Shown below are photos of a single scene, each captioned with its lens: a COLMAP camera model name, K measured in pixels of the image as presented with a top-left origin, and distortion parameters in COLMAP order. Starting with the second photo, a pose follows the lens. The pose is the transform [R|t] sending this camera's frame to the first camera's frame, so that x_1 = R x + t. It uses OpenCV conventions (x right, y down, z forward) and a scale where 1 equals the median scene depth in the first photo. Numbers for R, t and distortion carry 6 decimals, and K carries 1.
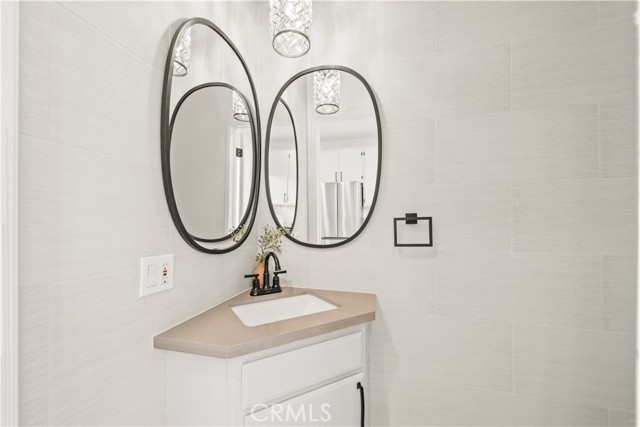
lens RADIAL K [[256.9, 0, 314.2], [0, 256.9, 215.3], [0, 0, 1]] dist [-0.005397, 0.001703]
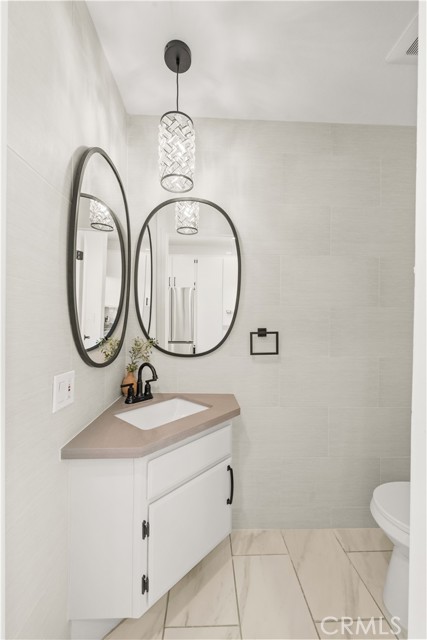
lens RADIAL K [[256.9, 0, 212.6], [0, 256.9, 318.0], [0, 0, 1]] dist [-0.005397, 0.001703]
pose [[0.955184, 0.016294, 0.295563, -0.235839], [-0.018364, 0.999822, 0.004229, -0.060345], [-0.295442, -0.009467, 0.955314, -0.138663]]
